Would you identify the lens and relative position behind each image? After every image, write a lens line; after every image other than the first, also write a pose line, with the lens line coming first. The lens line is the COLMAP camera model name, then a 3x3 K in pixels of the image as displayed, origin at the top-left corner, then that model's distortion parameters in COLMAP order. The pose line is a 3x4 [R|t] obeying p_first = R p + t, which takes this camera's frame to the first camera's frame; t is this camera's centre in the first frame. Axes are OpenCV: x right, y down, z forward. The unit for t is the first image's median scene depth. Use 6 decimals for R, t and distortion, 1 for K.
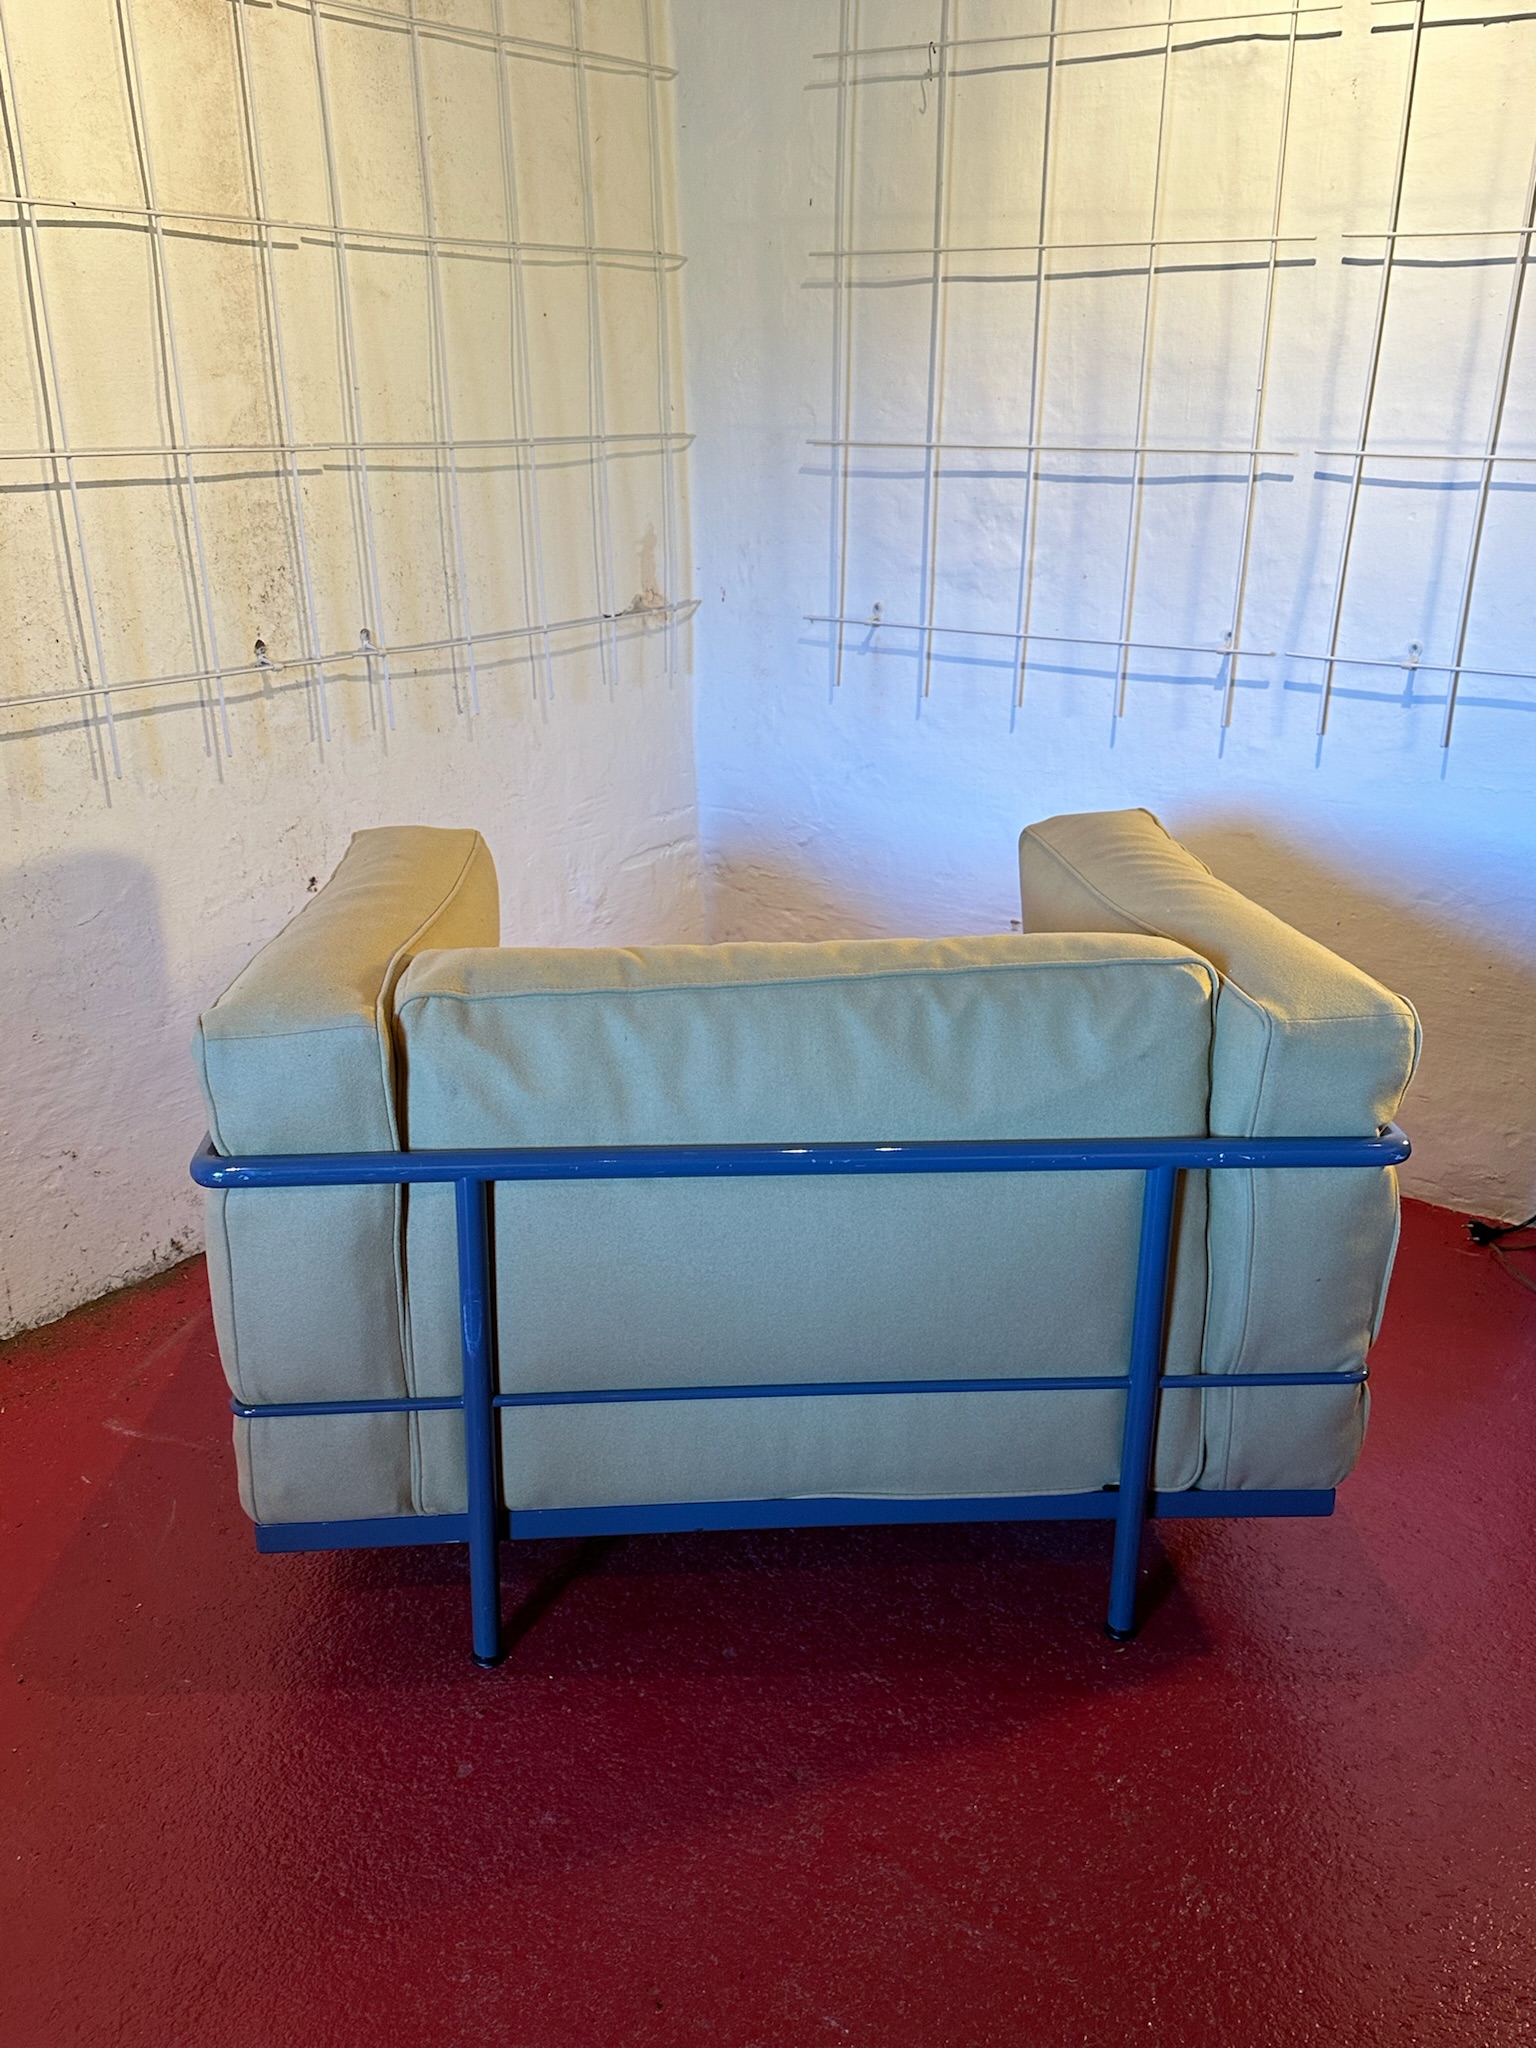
lens RADIAL K [[1761.7, 0, 799.0], [0, 1761.7, 1025.5], [0, 0, 1]] dist [0.132282, -0.216140]
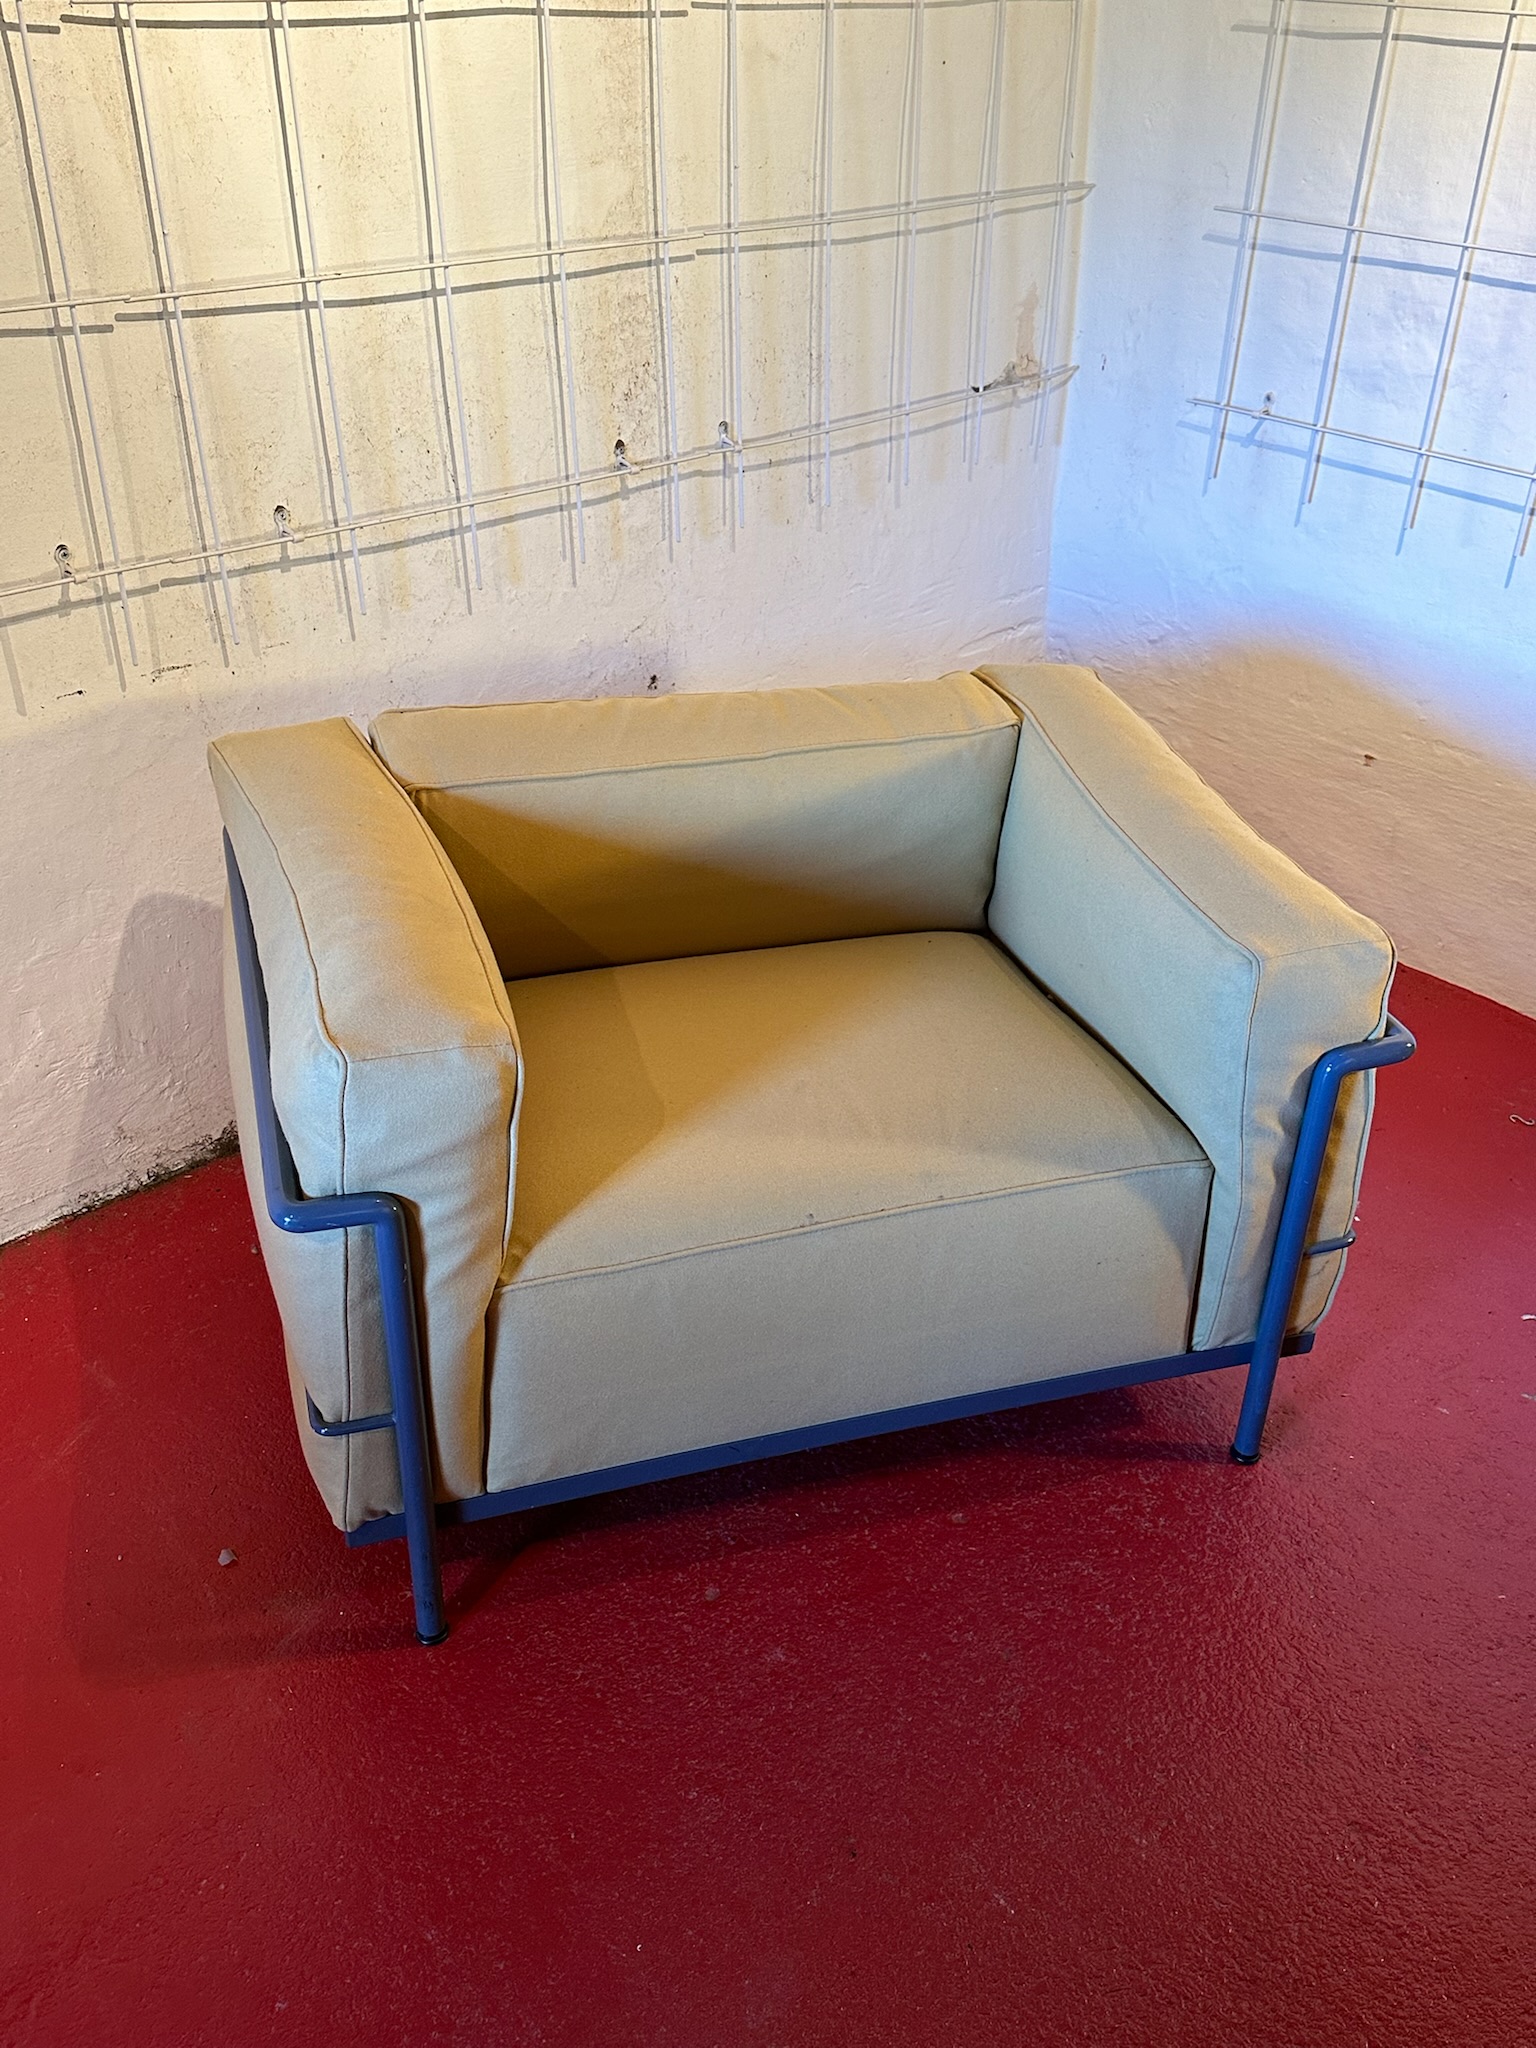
lens RADIAL K [[1761.7, 0, 799.0], [0, 1761.7, 1025.5], [0, 0, 1]] dist [0.132282, -0.216140]
pose [[0.976612, 0.128948, -0.172051, 0.009834], [-0.090160, 0.972053, 0.216757, -0.119327], [0.195193, -0.196175, 0.960945, -0.003770]]
